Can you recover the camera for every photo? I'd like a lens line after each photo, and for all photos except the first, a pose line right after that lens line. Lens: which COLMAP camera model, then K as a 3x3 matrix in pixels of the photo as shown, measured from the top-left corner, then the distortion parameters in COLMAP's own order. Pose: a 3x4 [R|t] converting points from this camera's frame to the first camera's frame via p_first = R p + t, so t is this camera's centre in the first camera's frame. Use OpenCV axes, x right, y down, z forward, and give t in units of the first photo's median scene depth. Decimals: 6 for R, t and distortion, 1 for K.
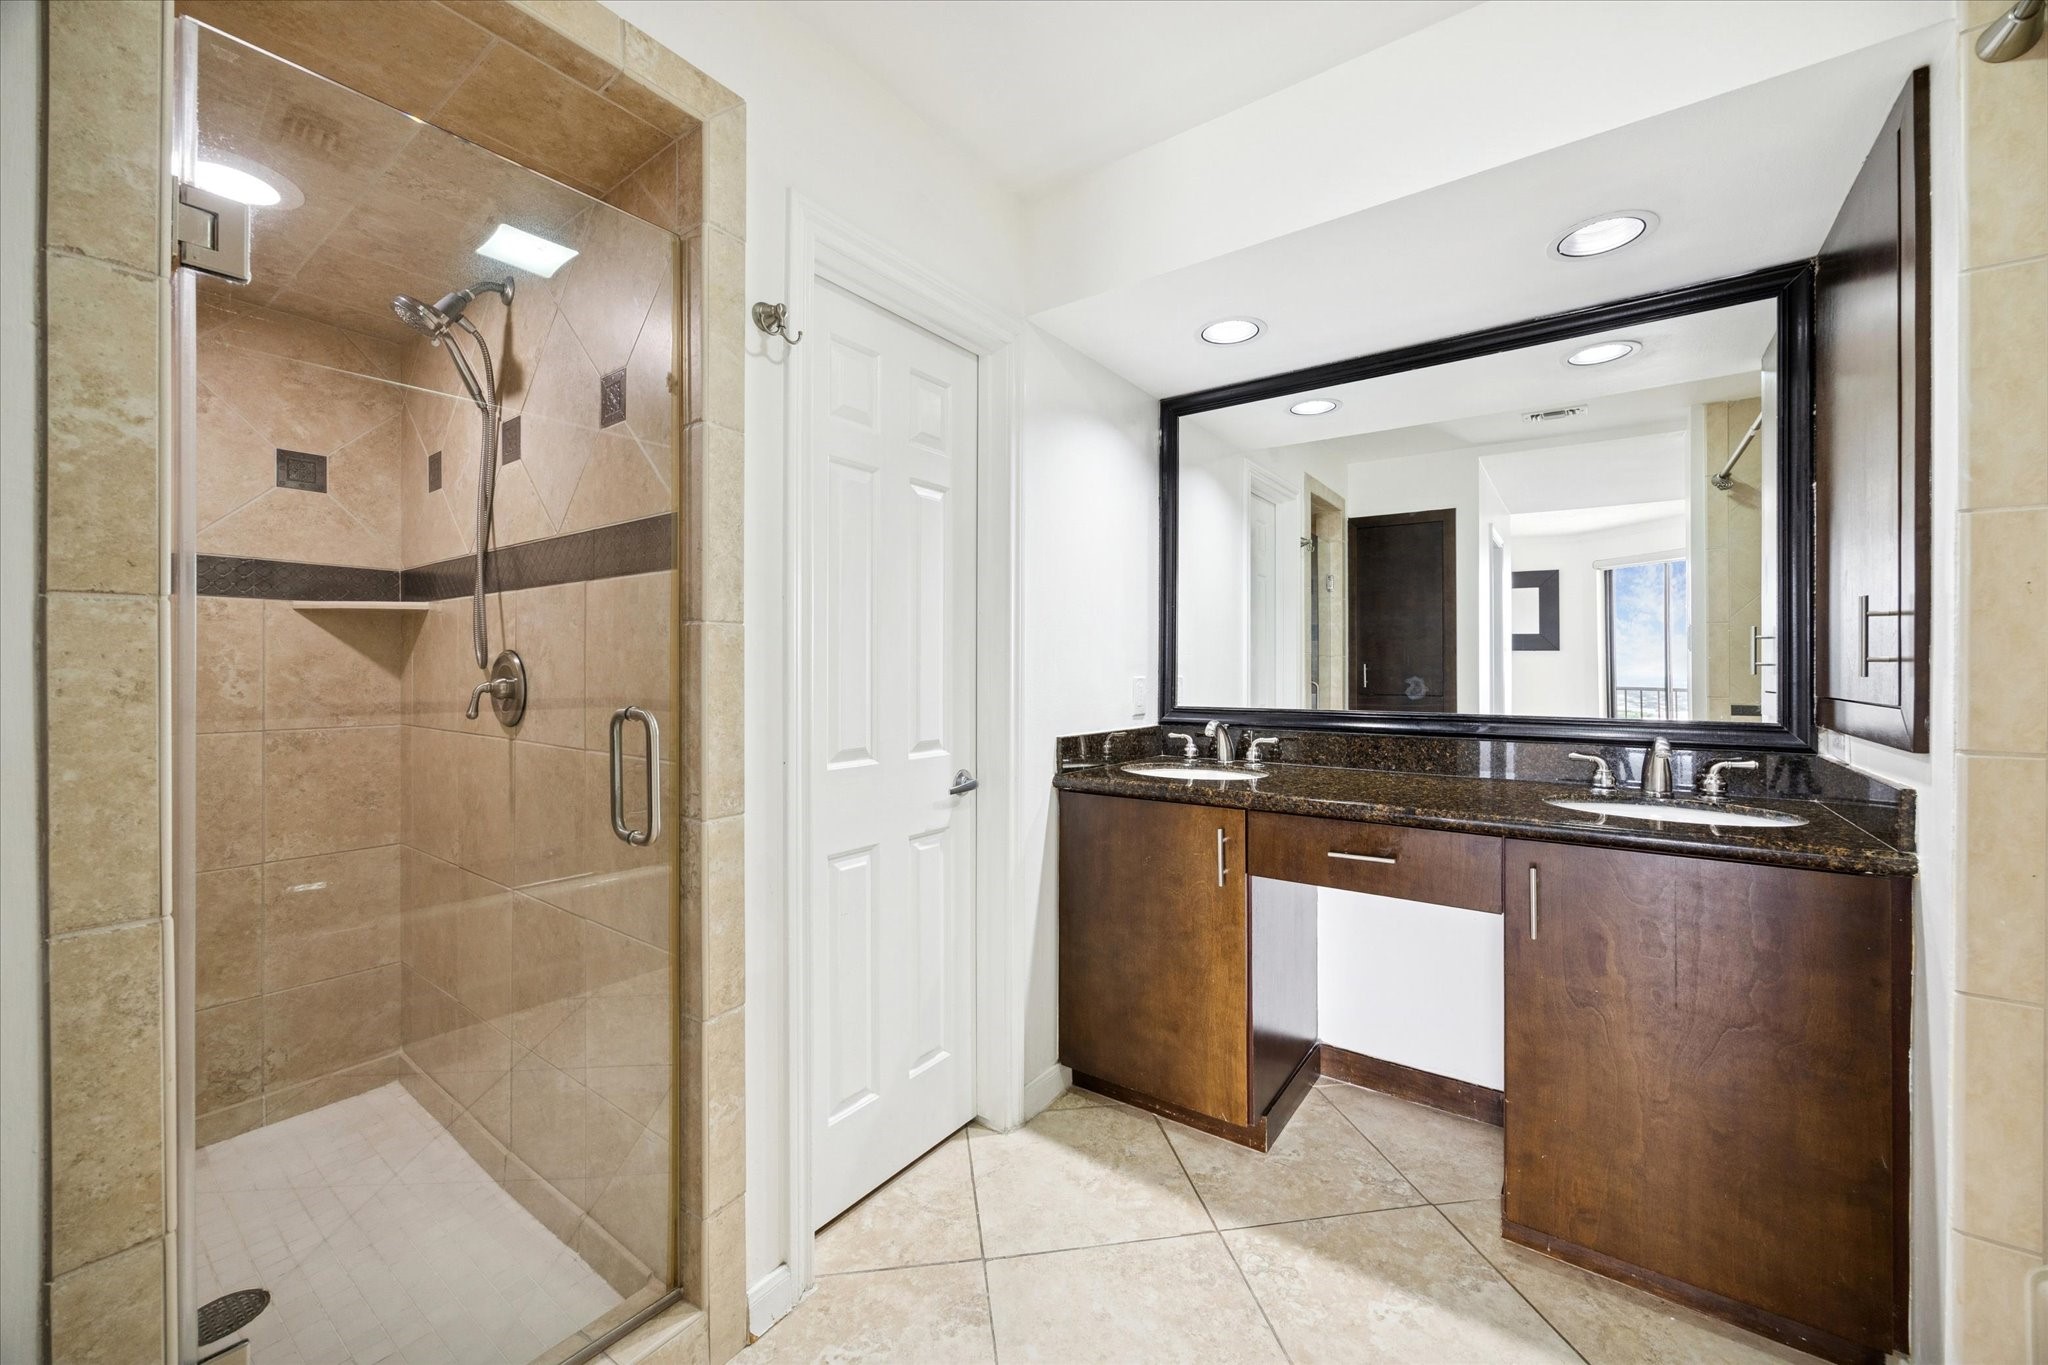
lens RADIAL K [[795.2, 0, 1026.0], [0, 795.2, 676.1], [0, 0, 1]] dist [-0.000497, -0.000084]
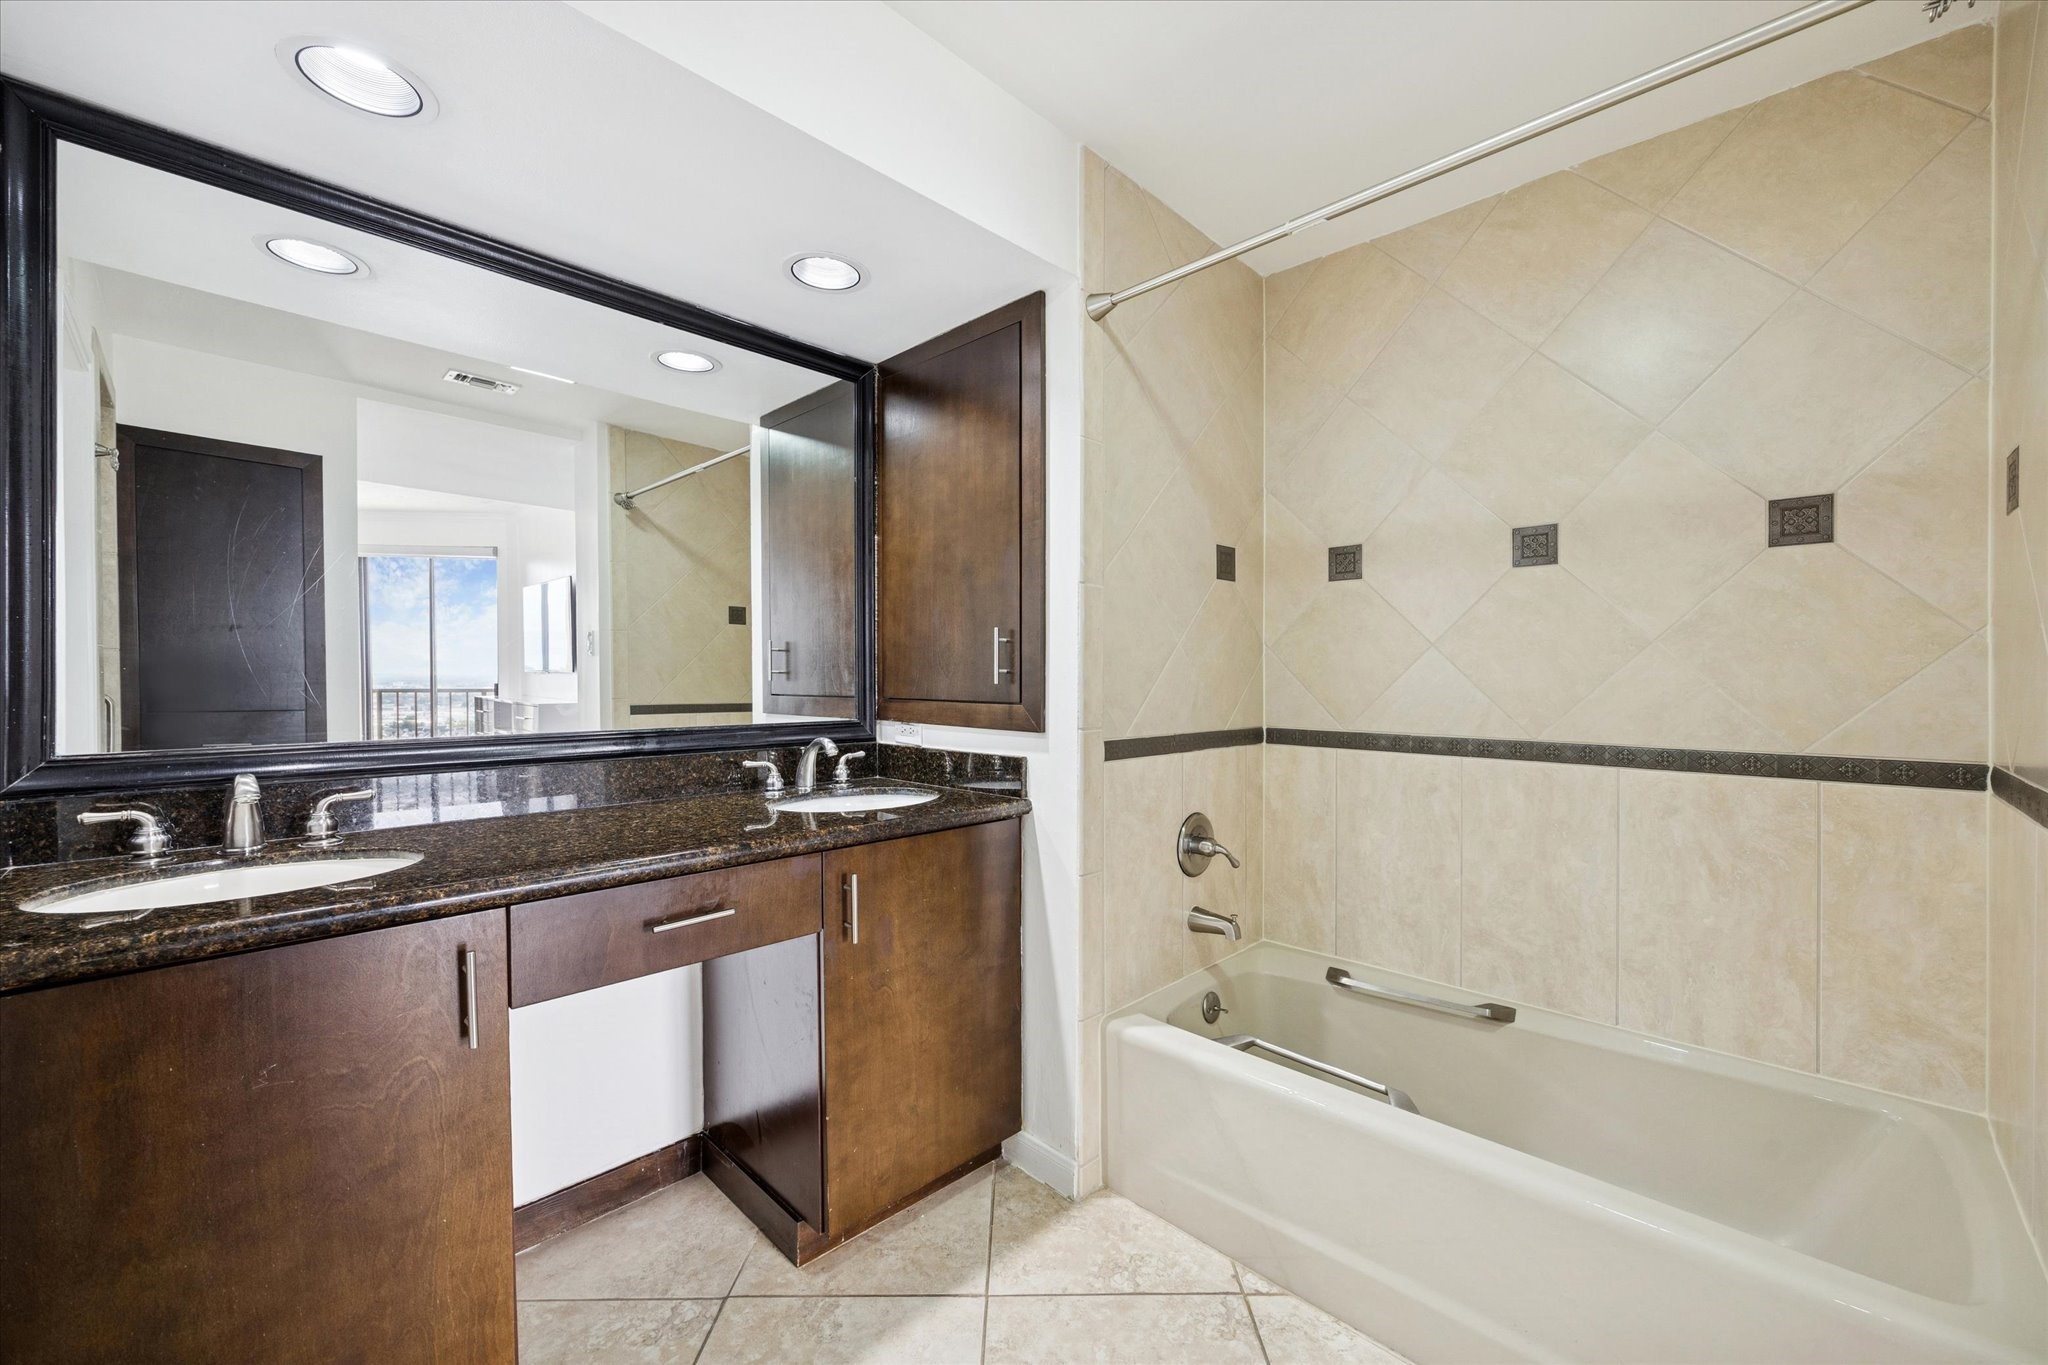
lens RADIAL K [[816.2, 0, 1073.6], [0, 816.2, 678.7], [0, 0, 1]] dist [0.001259, 0.000004]
pose [[0.119653, -0.005524, 0.992800, -0.316540], [0.001607, 0.999984, 0.005370, -0.013299], [-0.992814, 0.000953, 0.119660, 0.505871]]
